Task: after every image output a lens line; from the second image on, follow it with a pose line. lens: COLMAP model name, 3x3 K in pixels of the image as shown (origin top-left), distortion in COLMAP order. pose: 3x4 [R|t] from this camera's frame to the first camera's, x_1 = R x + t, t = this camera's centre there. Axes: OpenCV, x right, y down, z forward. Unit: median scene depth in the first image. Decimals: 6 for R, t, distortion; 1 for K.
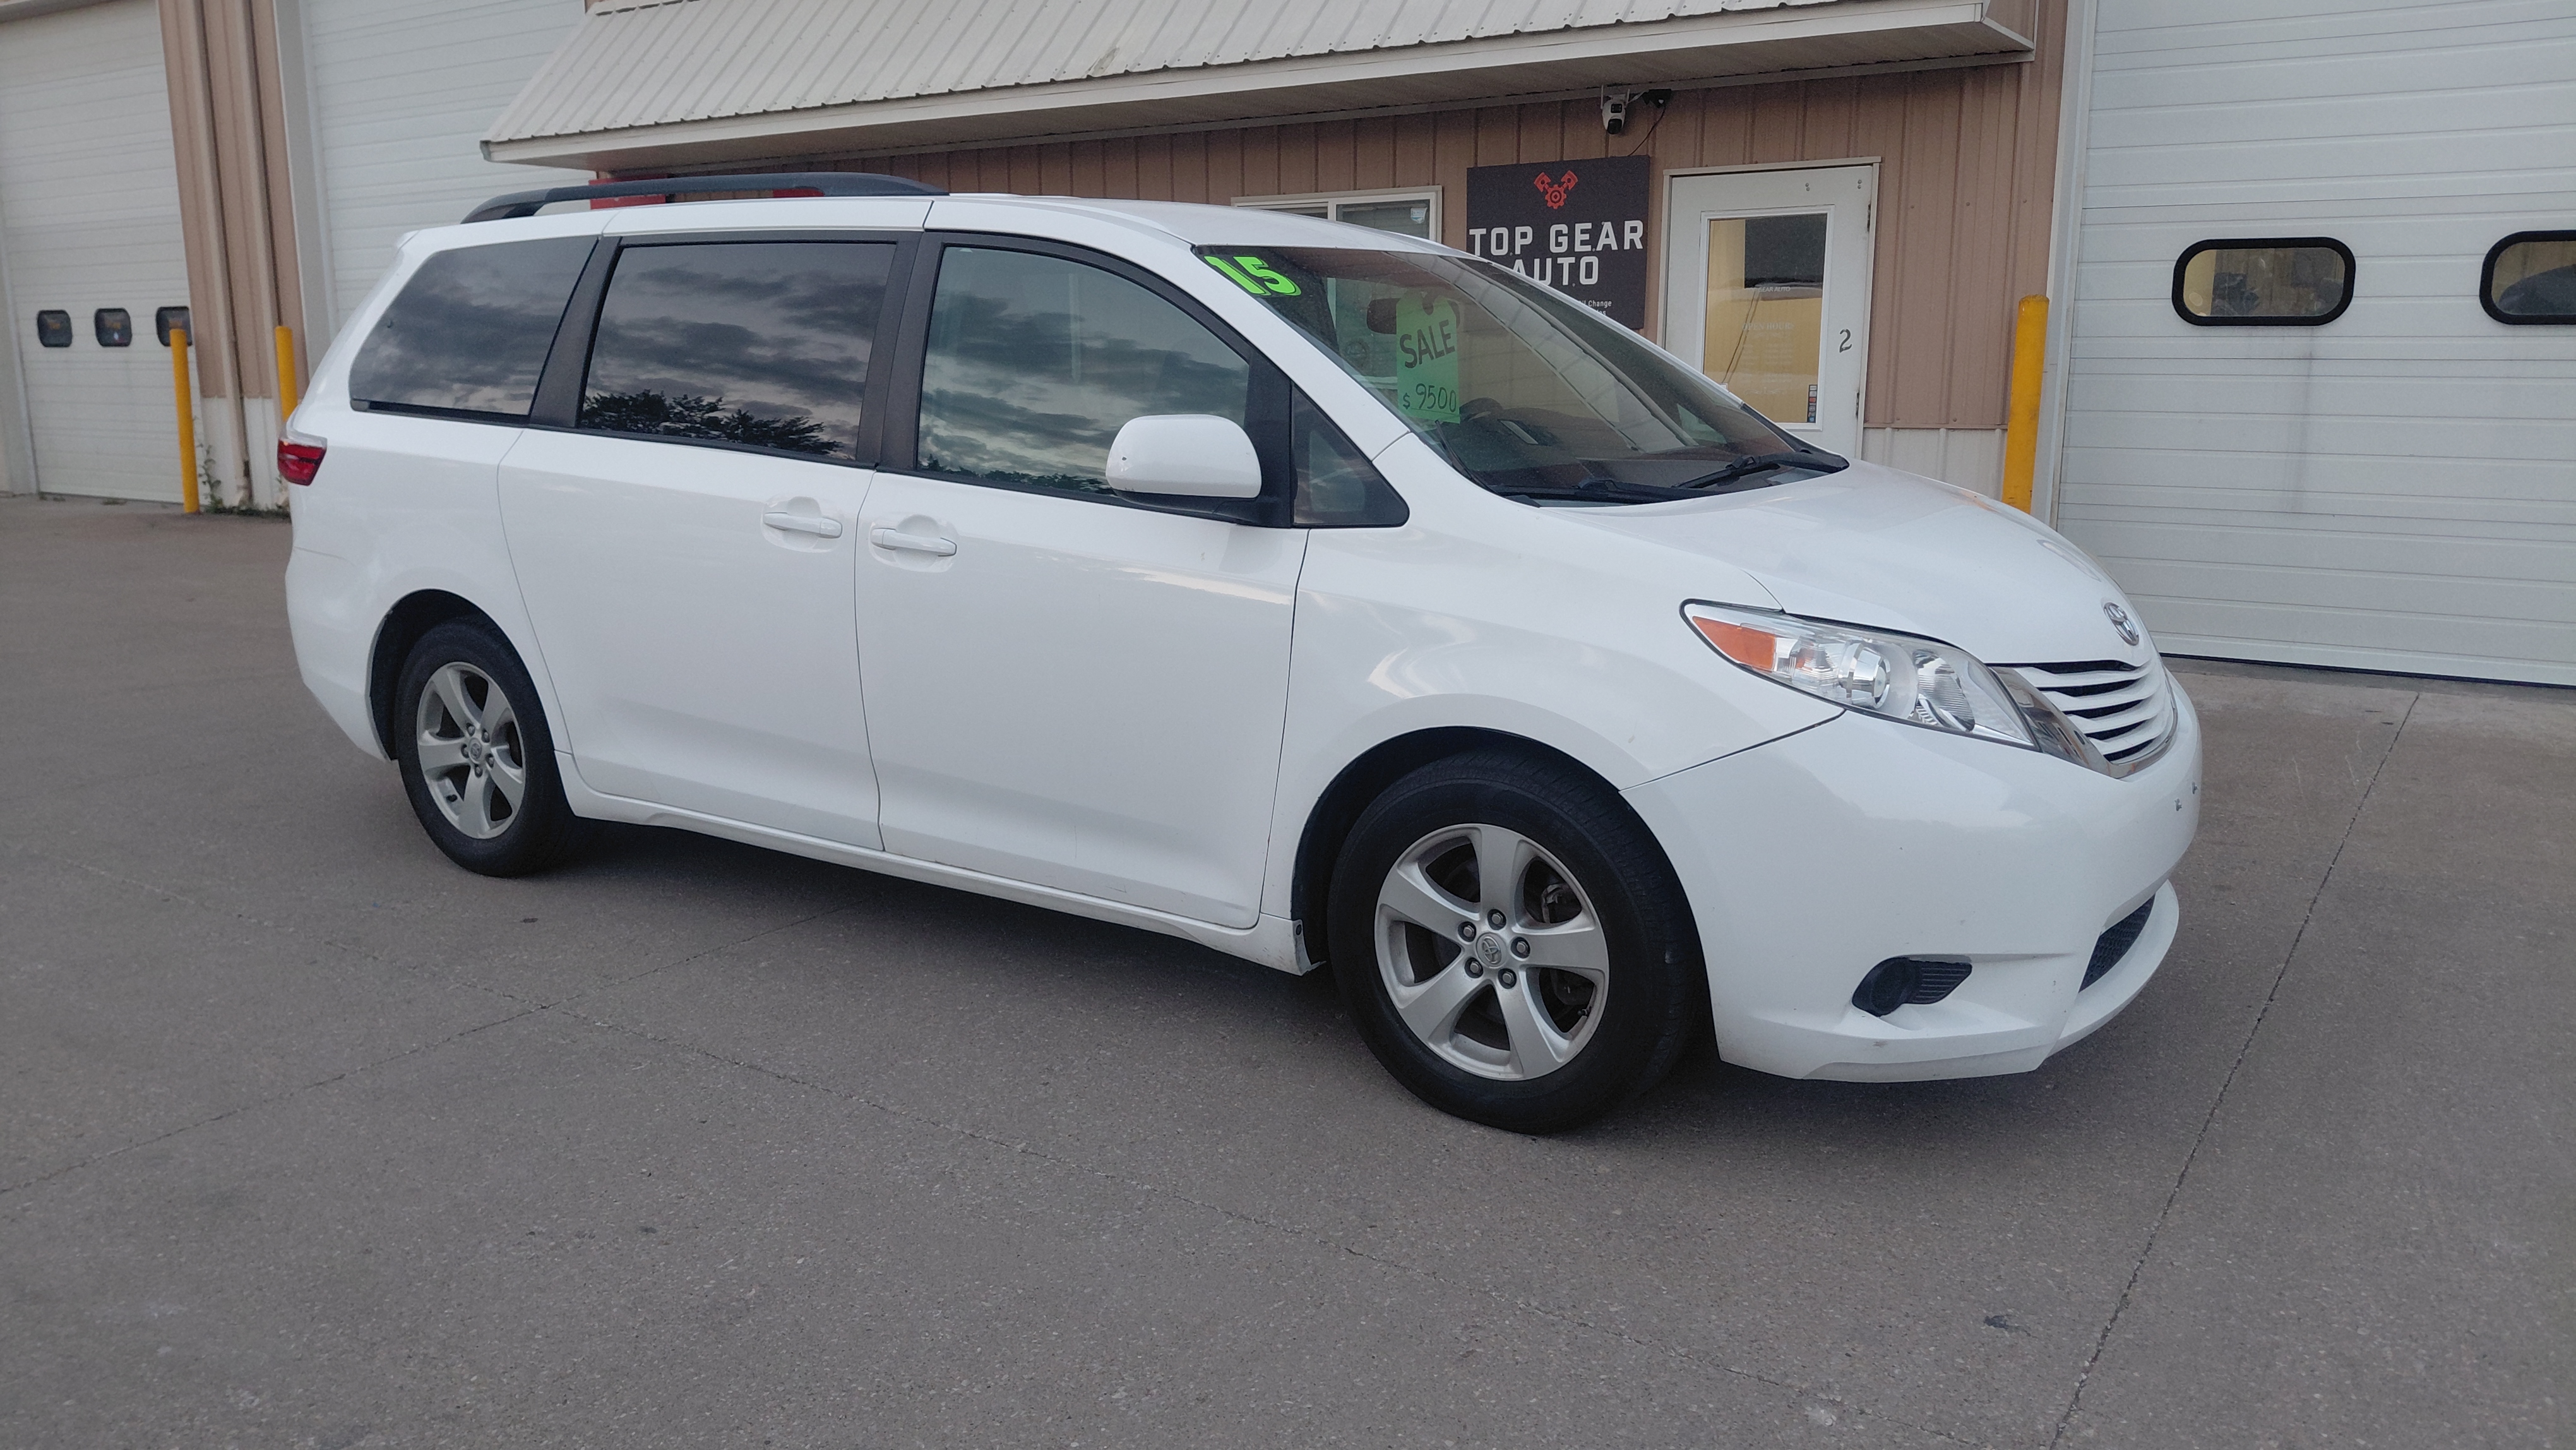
lens RADIAL K [[1932.6, 0, 1304.8], [0, 1932.6, 758.8], [0, 0, 1]] dist [0.077219, -0.113145]
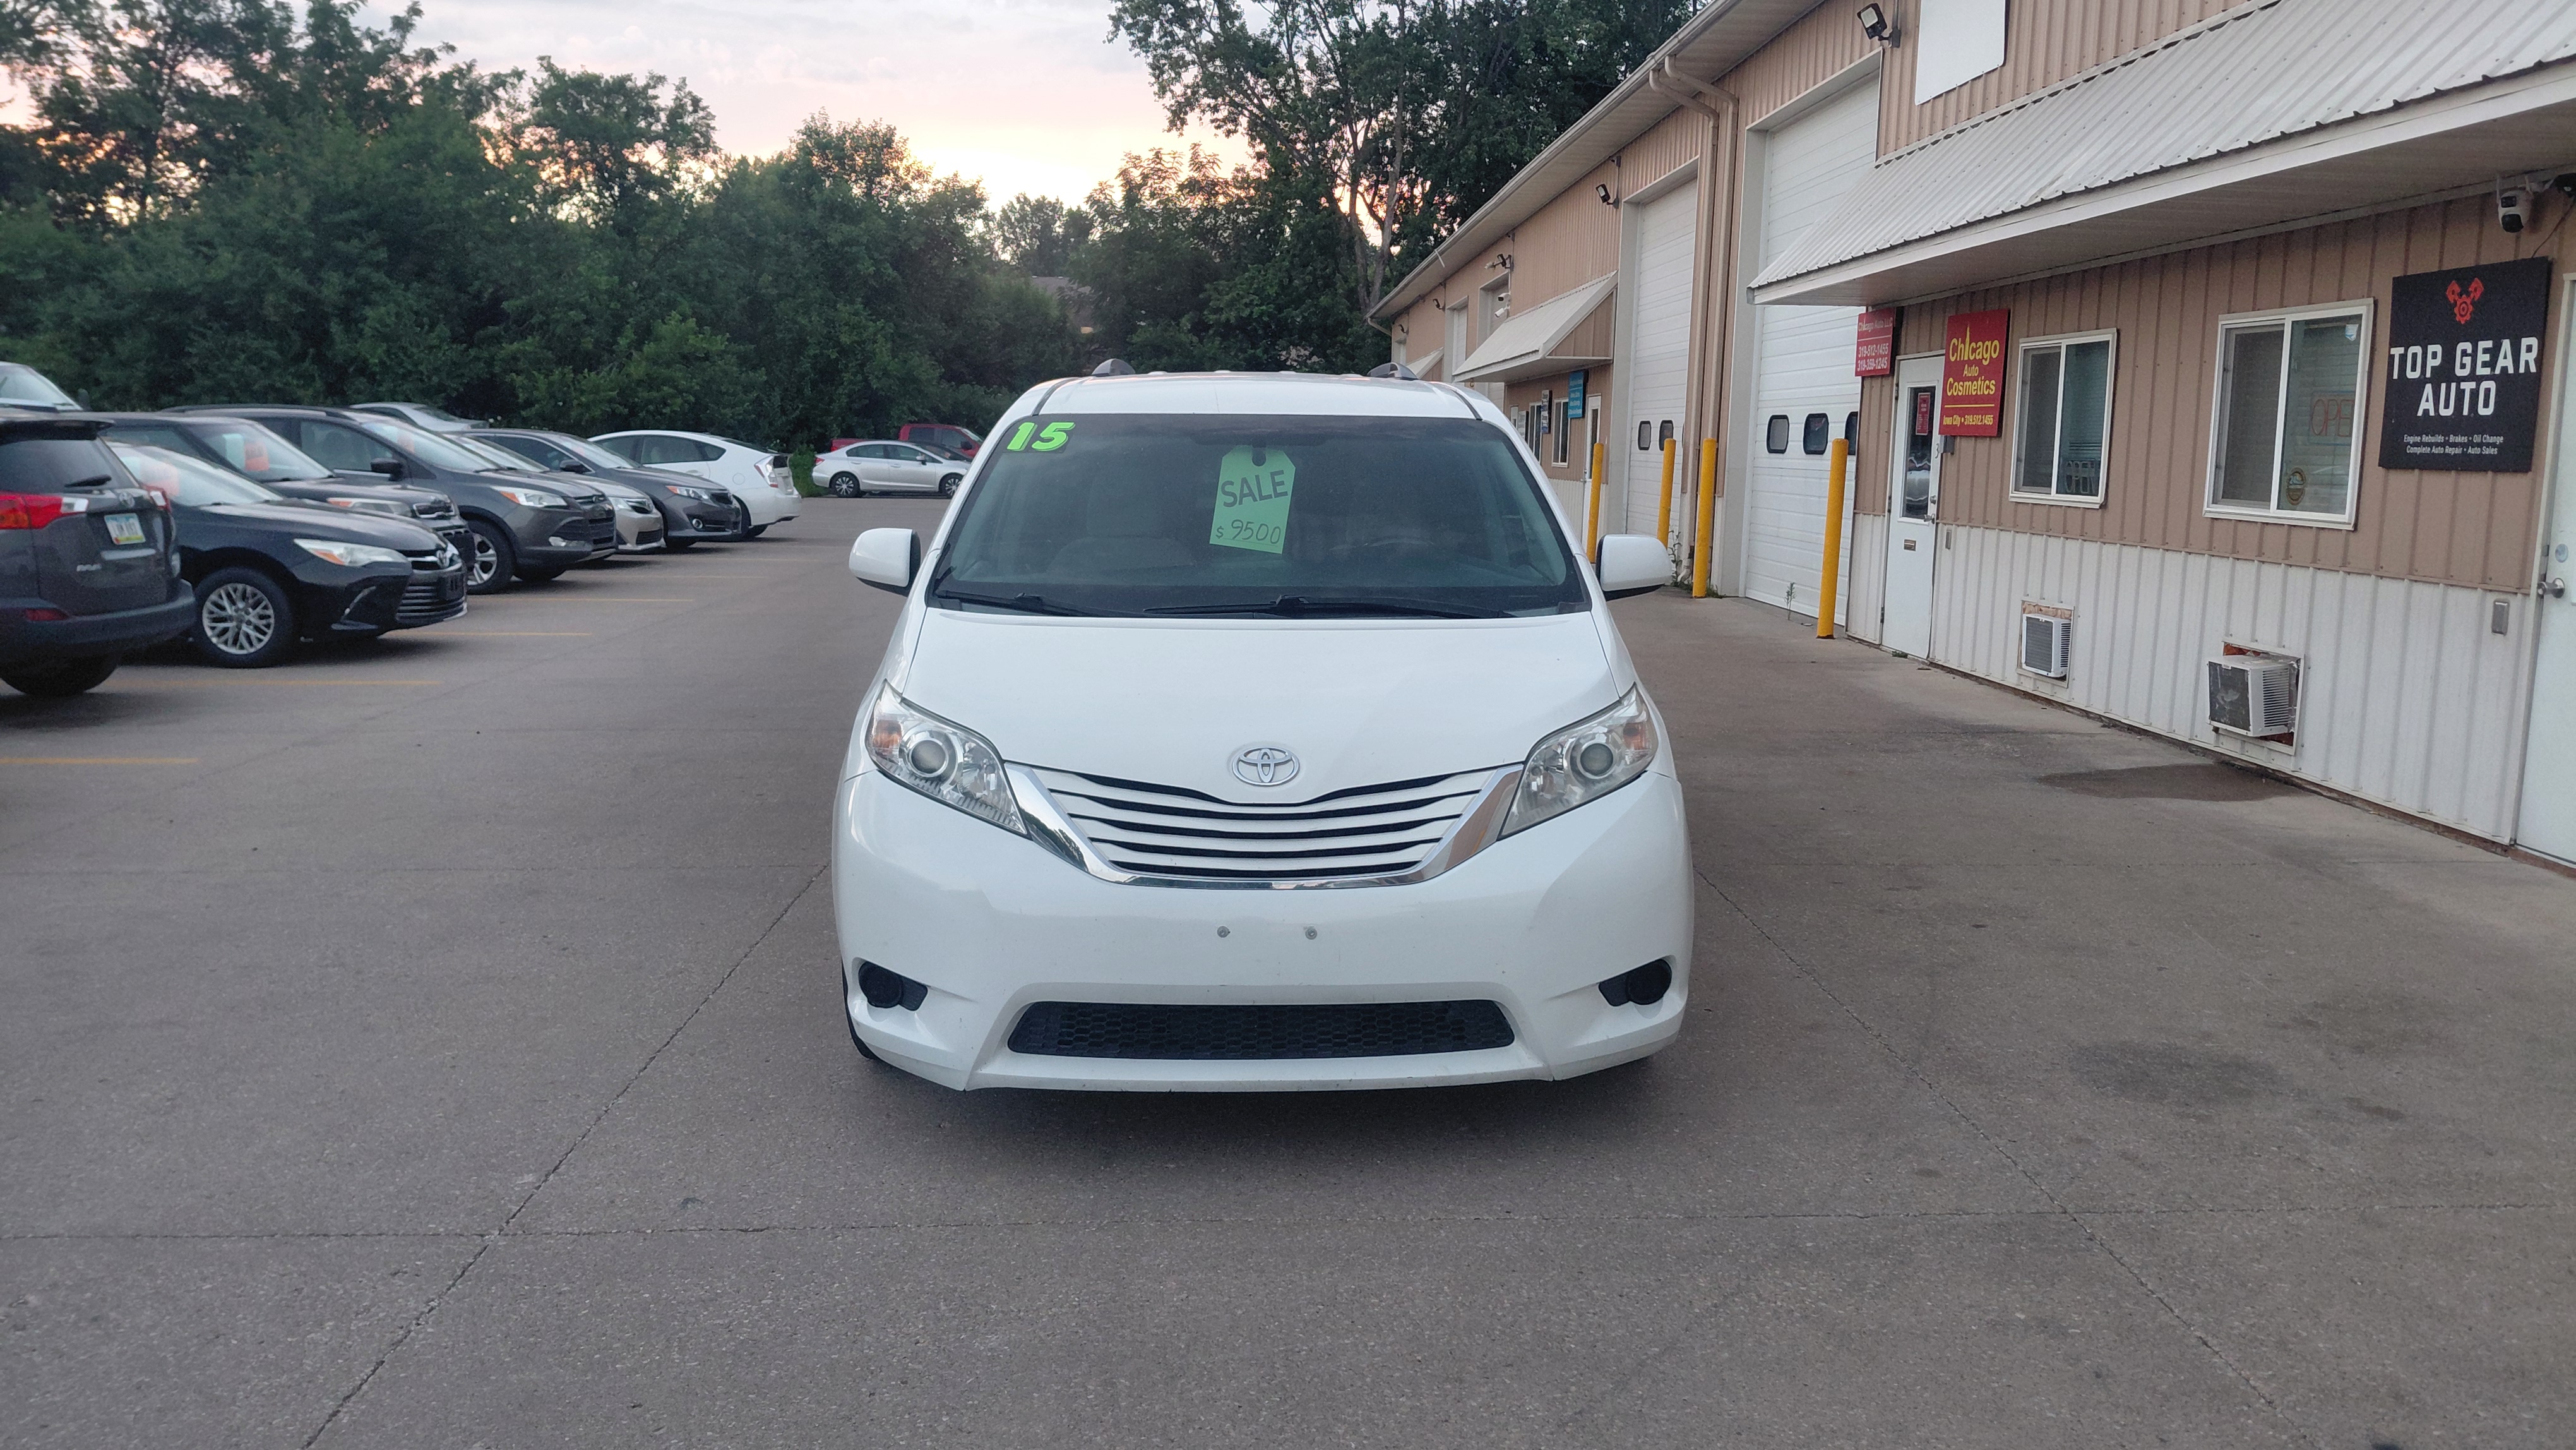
lens RADIAL K [[1932.6, 0, 1304.8], [0, 1932.6, 758.8], [0, 0, 1]] dist [0.077219, -0.113145]
pose [[0.581161, 0.140996, -0.801481, 0.940491], [-0.173013, 0.983768, 0.047610, -0.104227], [0.795184, 0.110998, 0.596122, 0.259964]]
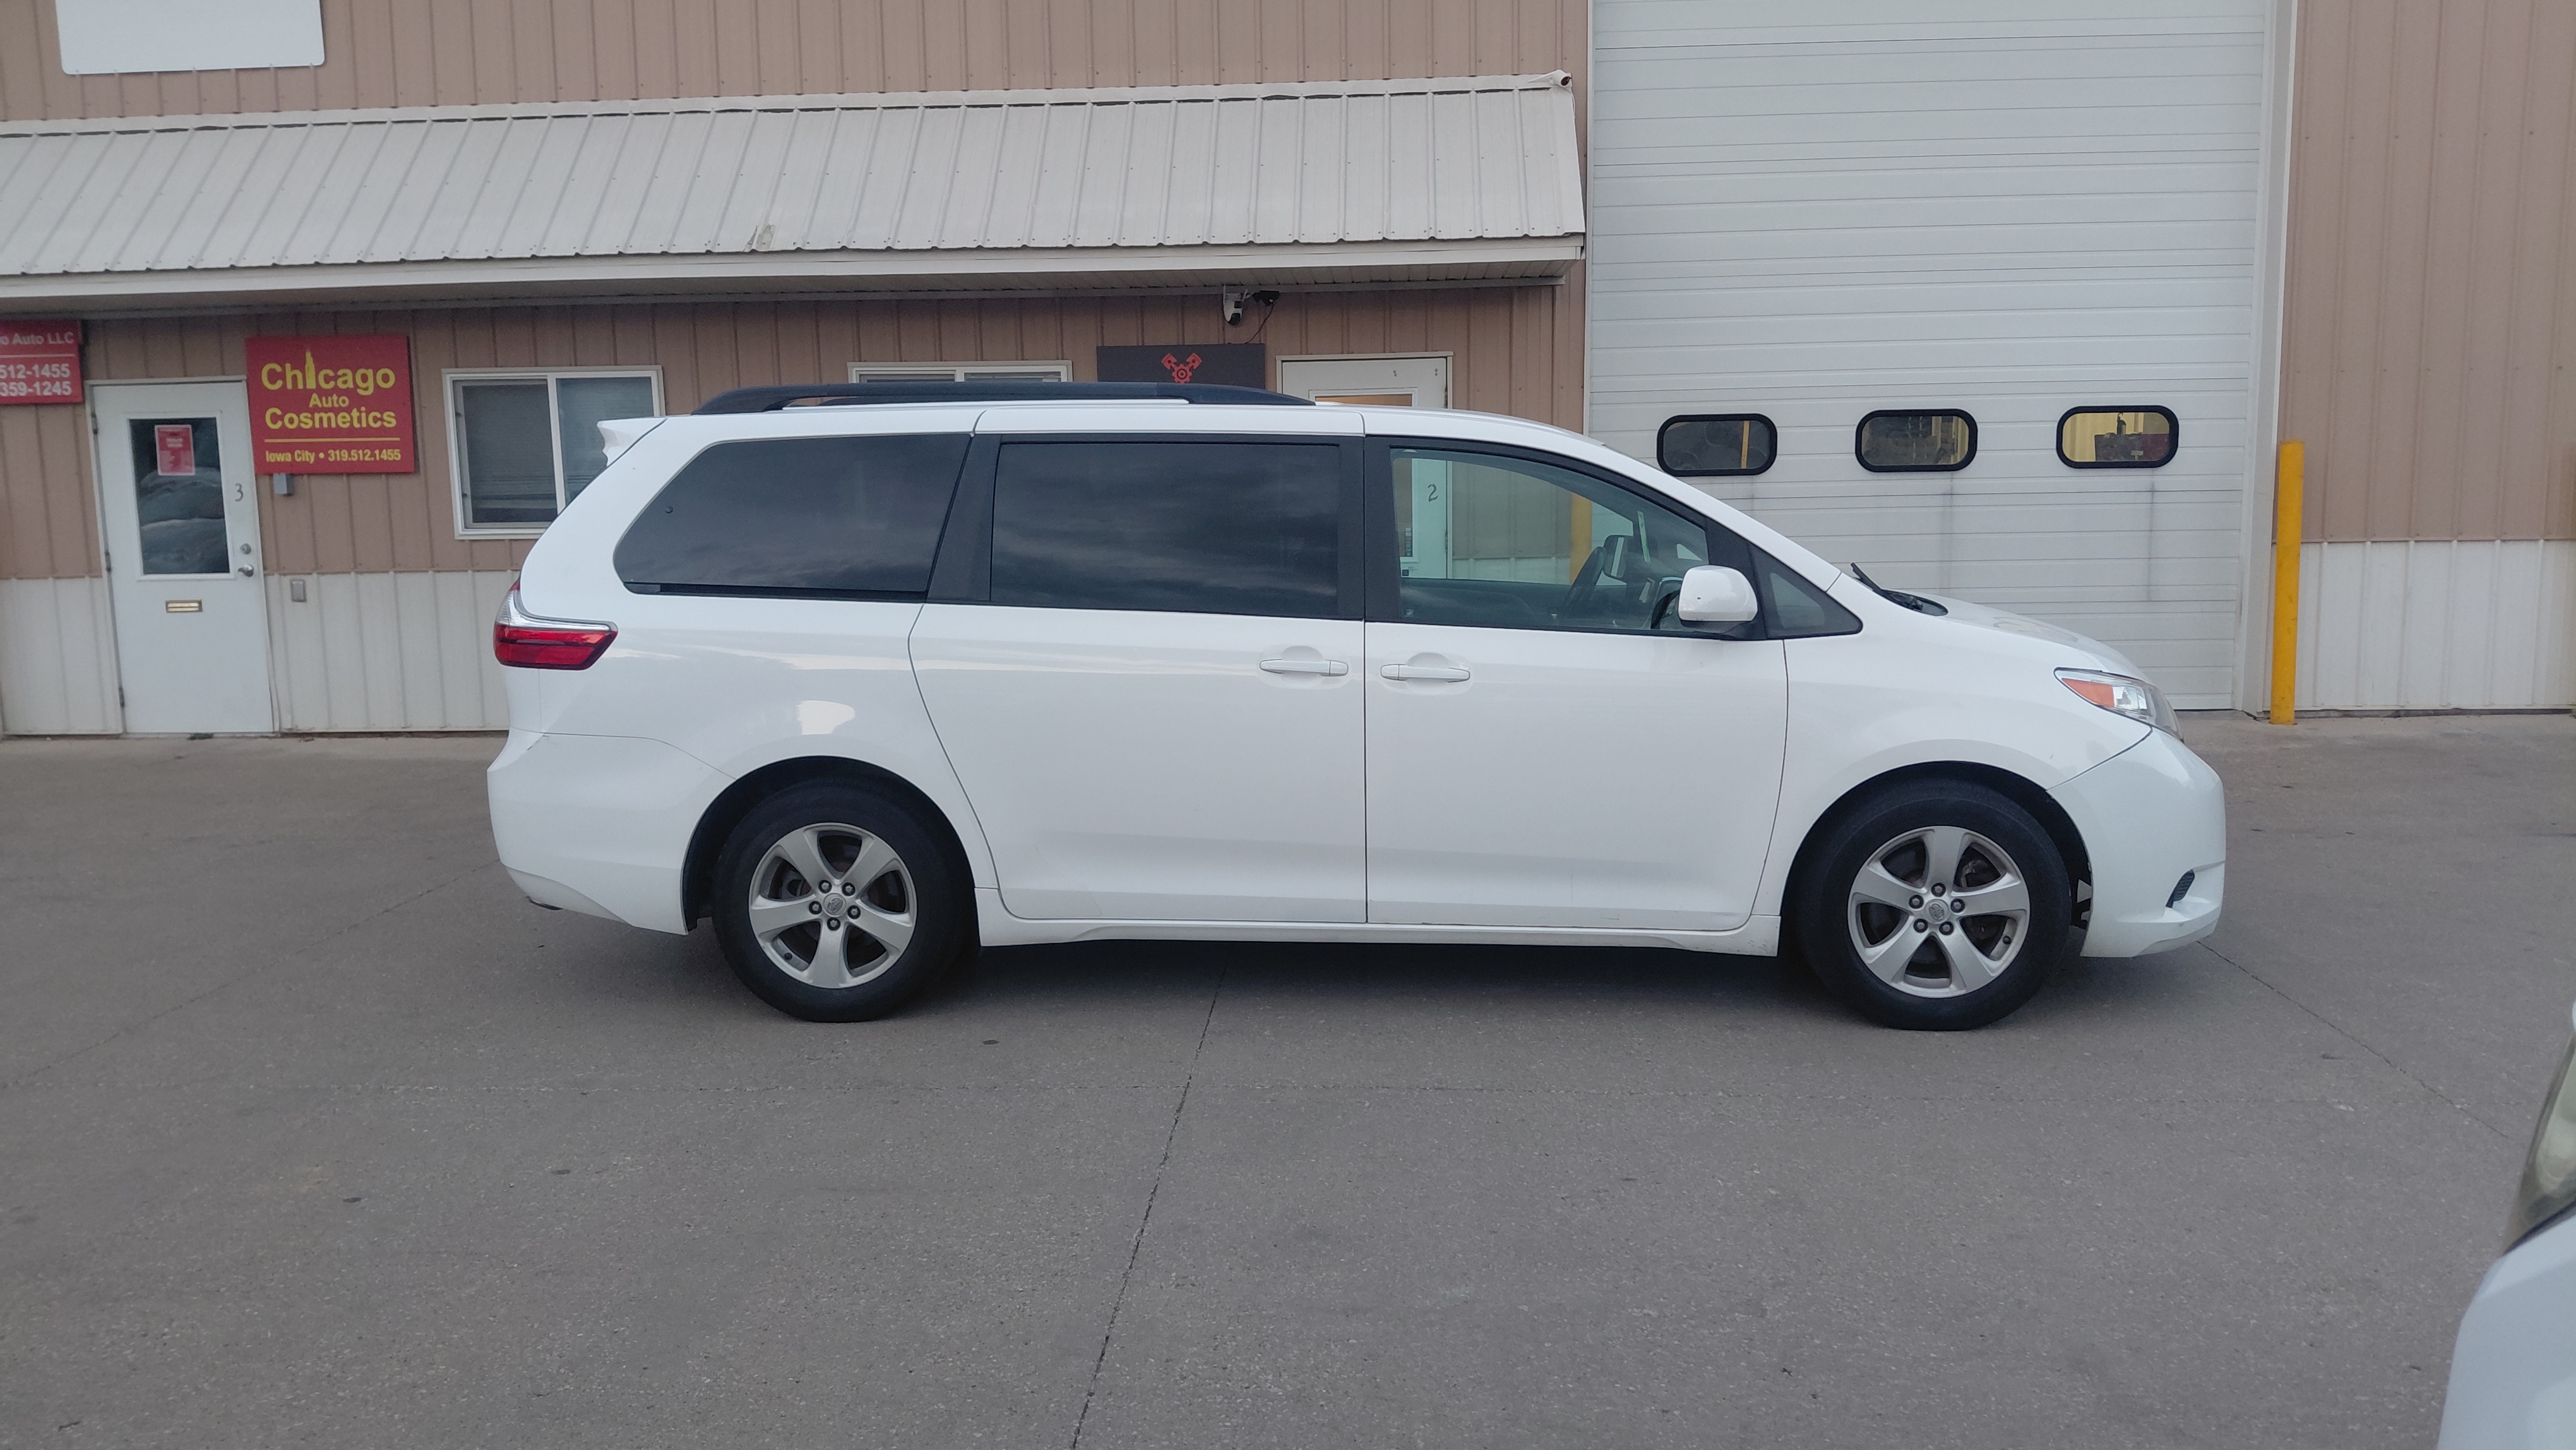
lens RADIAL K [[1898.8, 0, 1321.8], [0, 1898.8, 719.5], [0, 0, 1]] dist [0.152761, -0.219861]
pose [[0.861798, -0.078077, 0.501206, -0.704628], [0.119212, 0.991583, -0.050511, -0.019867], [-0.493044, 0.103280, 0.863852, -0.045322]]
